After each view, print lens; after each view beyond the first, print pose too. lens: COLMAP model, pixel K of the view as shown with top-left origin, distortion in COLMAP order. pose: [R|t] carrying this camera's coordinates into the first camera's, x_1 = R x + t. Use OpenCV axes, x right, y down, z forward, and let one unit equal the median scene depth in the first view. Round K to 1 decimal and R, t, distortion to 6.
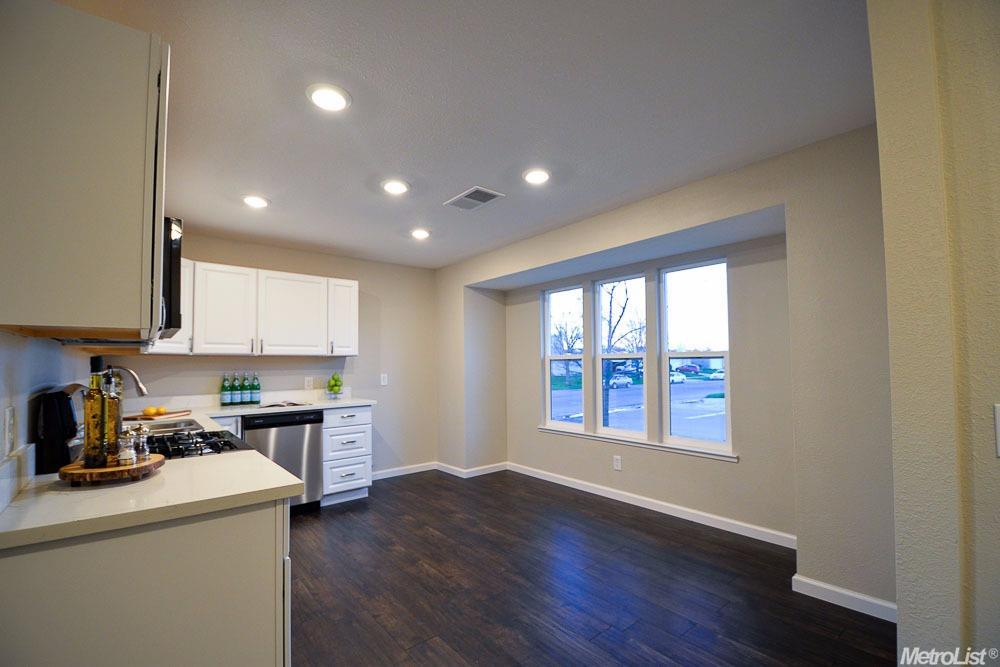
lens RADIAL K [[436.3, 0, 495.1], [0, 436.3, 349.0], [0, 0, 1]] dist [0.014425, -0.022210]
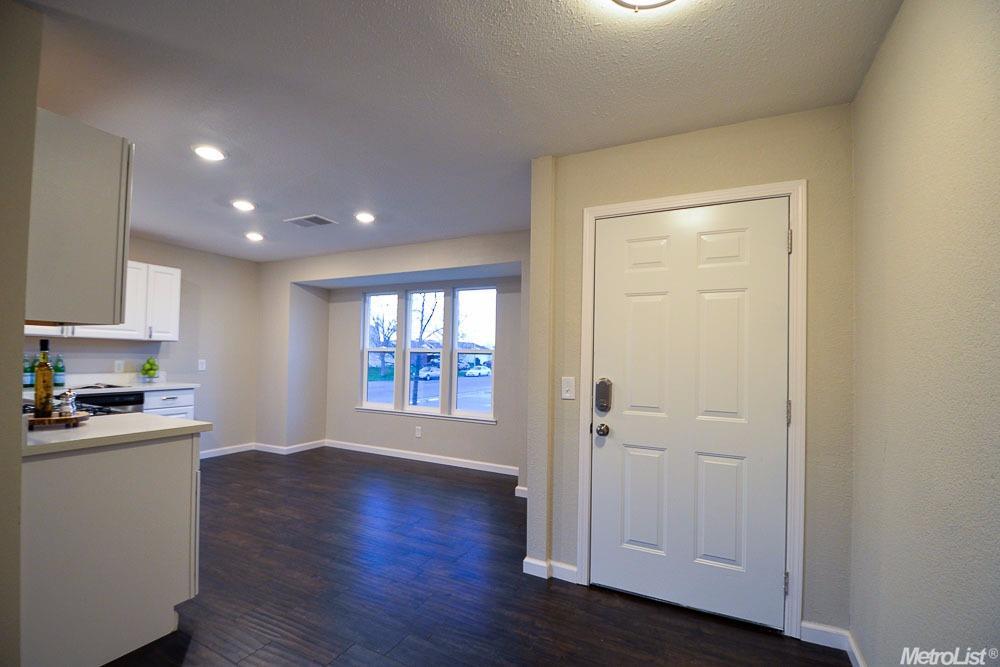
lens RADIAL K [[436.3, 0, 495.1], [0, 436.3, 349.0], [0, 0, 1]] dist [0.014425, -0.022210]
pose [[0.914826, 0.036109, 0.402231, -0.045043], [-0.043285, 0.999024, 0.008761, -0.009025], [-0.401522, -0.025425, 0.915496, -0.283810]]
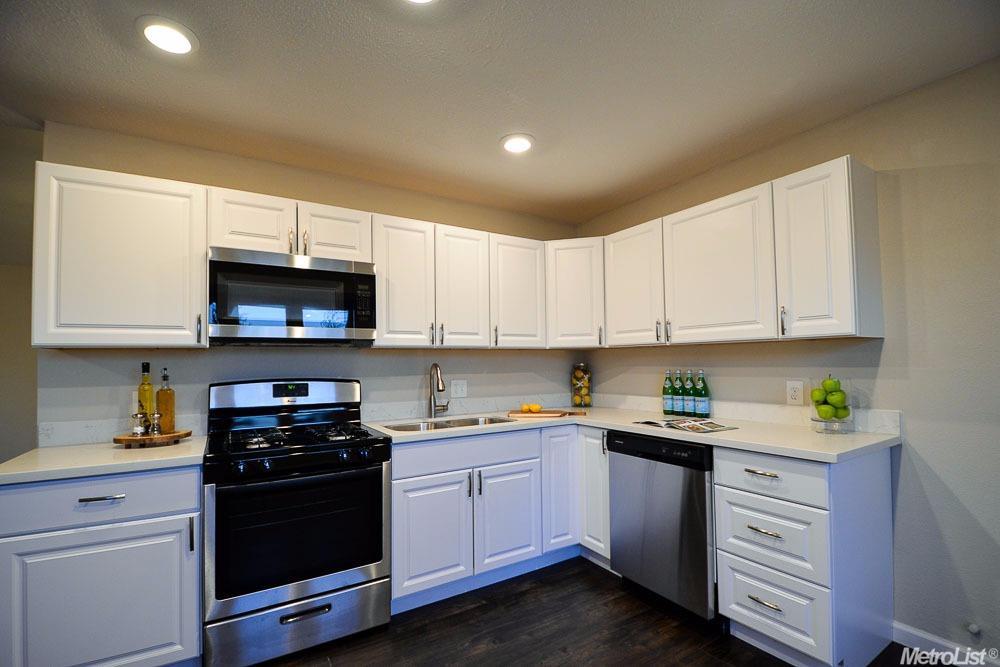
lens RADIAL K [[436.3, 0, 495.1], [0, 436.3, 349.0], [0, 0, 1]] dist [0.014425, -0.022210]
pose [[-0.132921, -0.018290, -0.990958, 0.148904], [0.051090, 0.998374, -0.025280, 0.023145], [0.989809, -0.053988, -0.131770, 0.790436]]
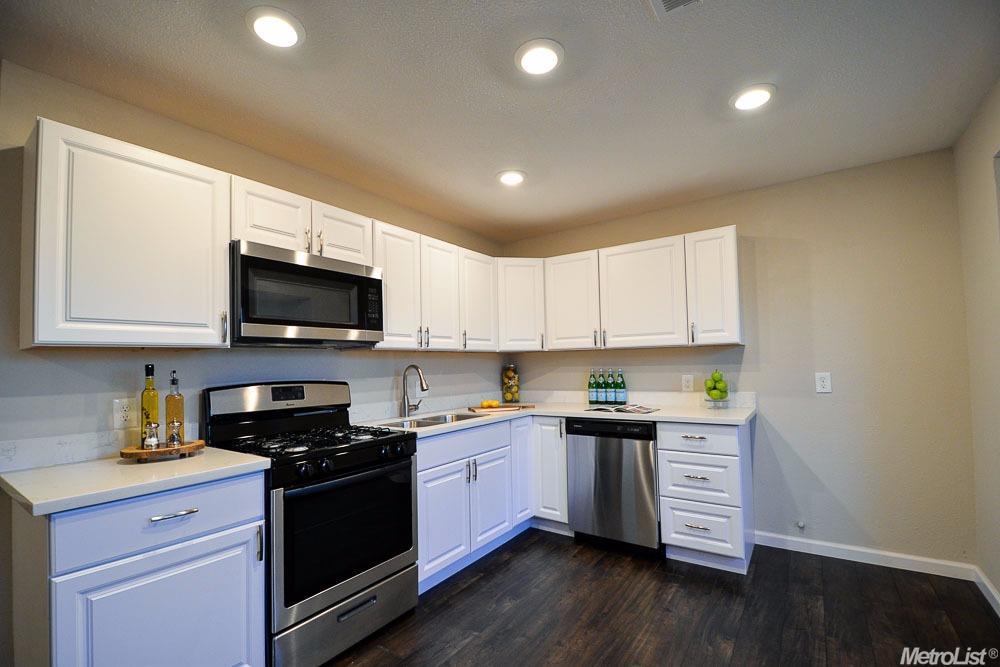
lens RADIAL K [[436.3, 0, 495.1], [0, 436.3, 349.0], [0, 0, 1]] dist [0.014425, -0.022210]
pose [[0.266459, -0.028587, -0.963422, 0.218637], [0.054069, 0.998429, -0.014671, 0.015128], [0.962328, -0.048182, 0.267587, 0.541600]]
